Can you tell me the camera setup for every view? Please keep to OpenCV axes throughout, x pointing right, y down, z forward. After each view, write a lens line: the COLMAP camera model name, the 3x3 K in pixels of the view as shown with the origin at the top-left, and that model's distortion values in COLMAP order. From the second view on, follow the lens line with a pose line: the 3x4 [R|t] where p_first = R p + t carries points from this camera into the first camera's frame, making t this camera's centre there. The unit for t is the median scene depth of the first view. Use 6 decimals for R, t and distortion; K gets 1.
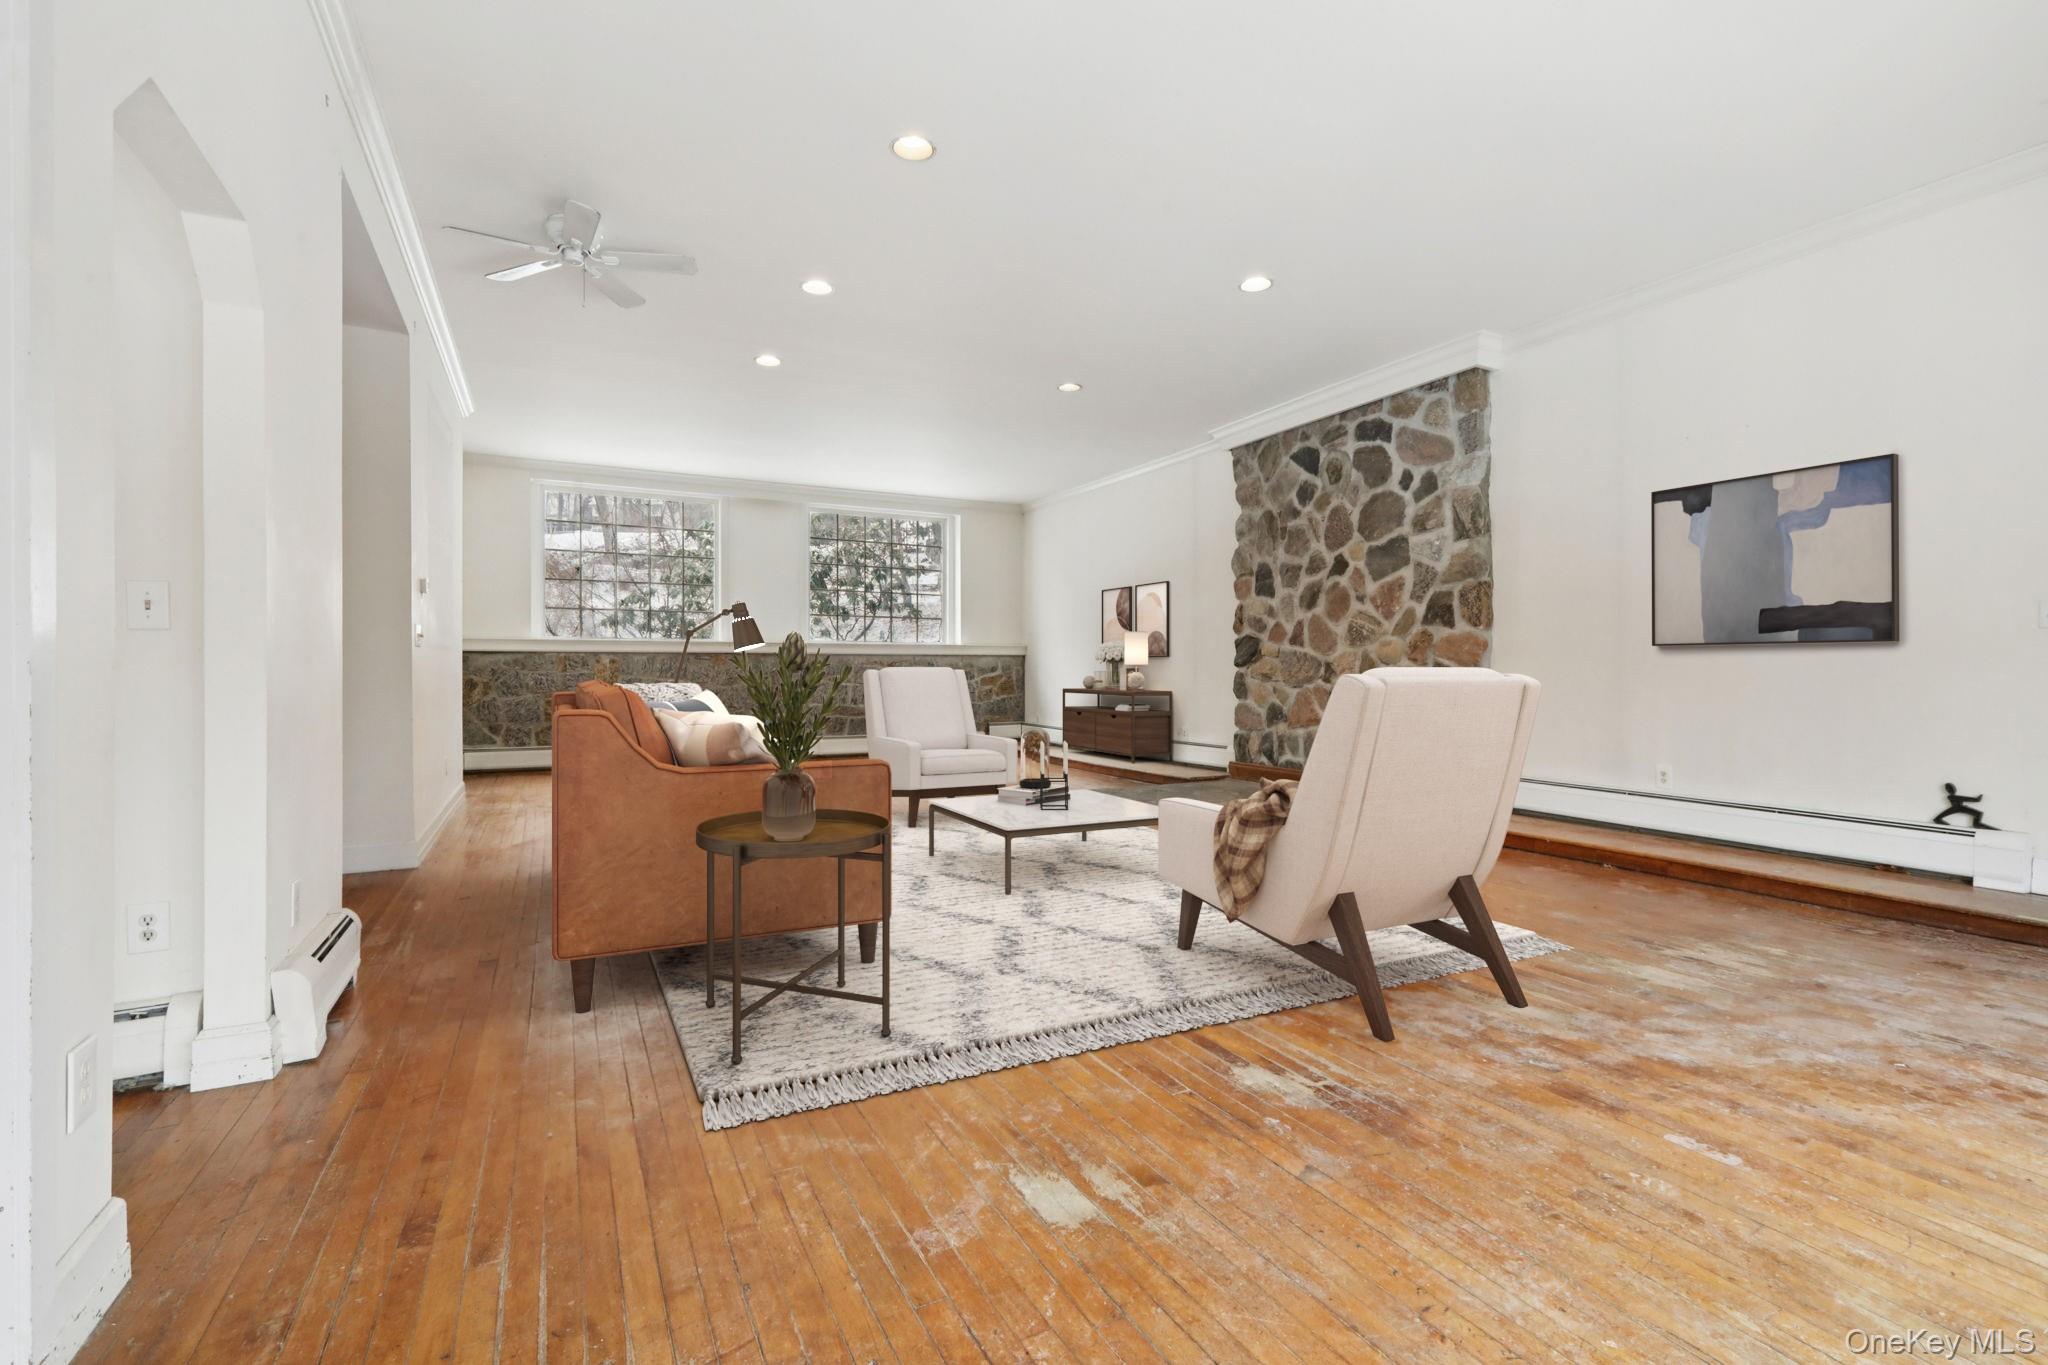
lens RADIAL K [[923.2, 0, 1019.4], [0, 923.2, 675.8], [0, 0, 1]] dist [0.003648, -0.001321]
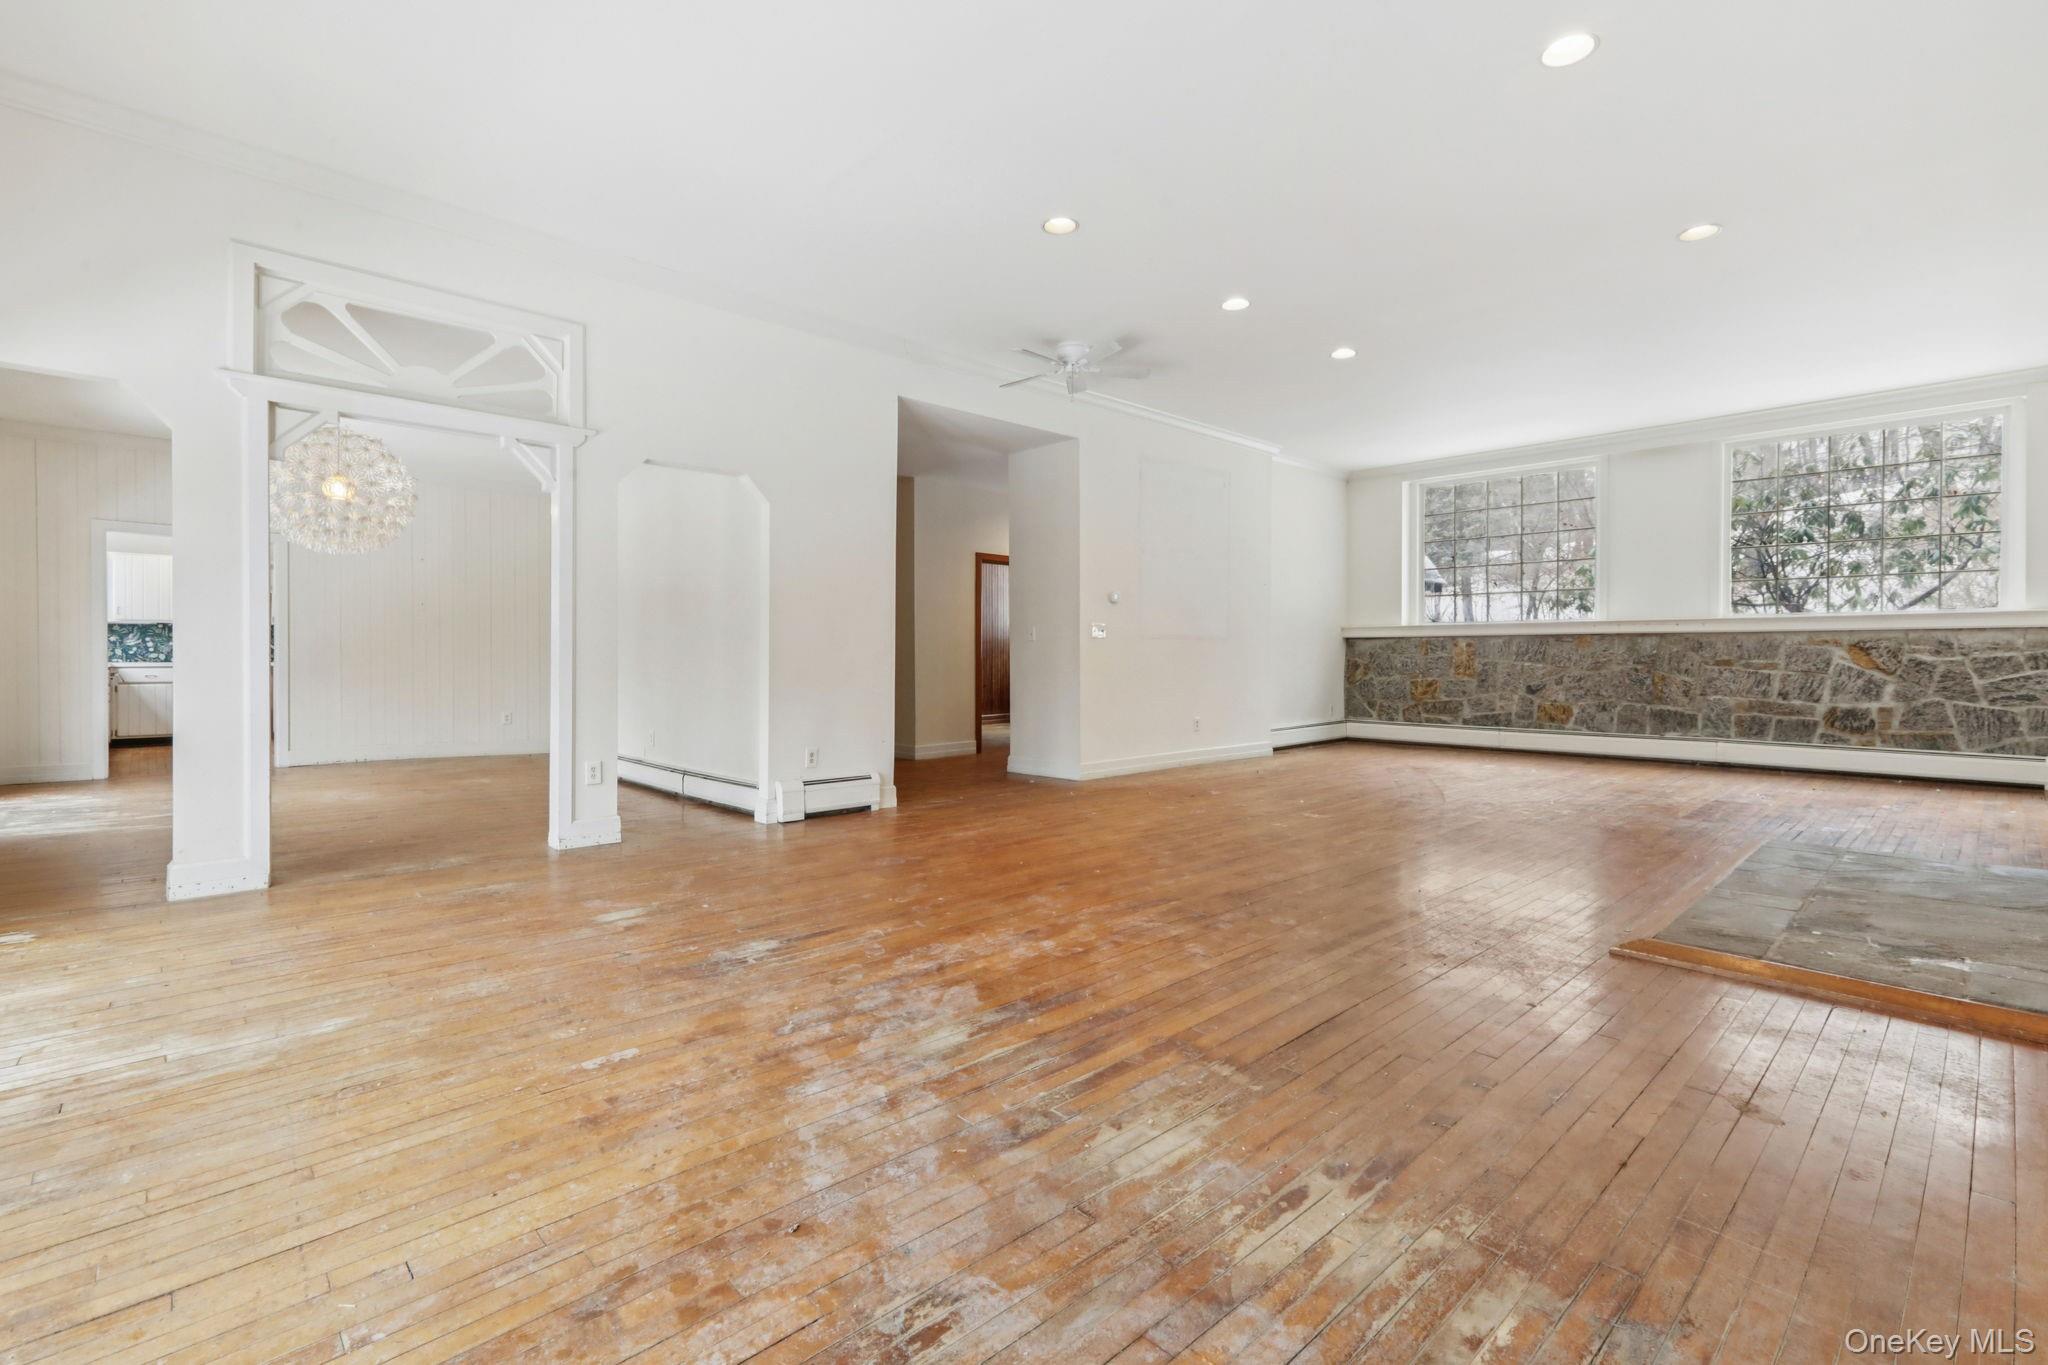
lens RADIAL K [[923.2, 0, 1014.5], [0, 923.2, 663.7], [0, 0, 1]] dist [0.003648, -0.001321]
pose [[0.261670, 0.009637, -0.965109, 1.576621], [-0.005971, 0.999947, 0.008366, -0.002105], [0.965139, 0.003574, 0.261714, 0.934637]]
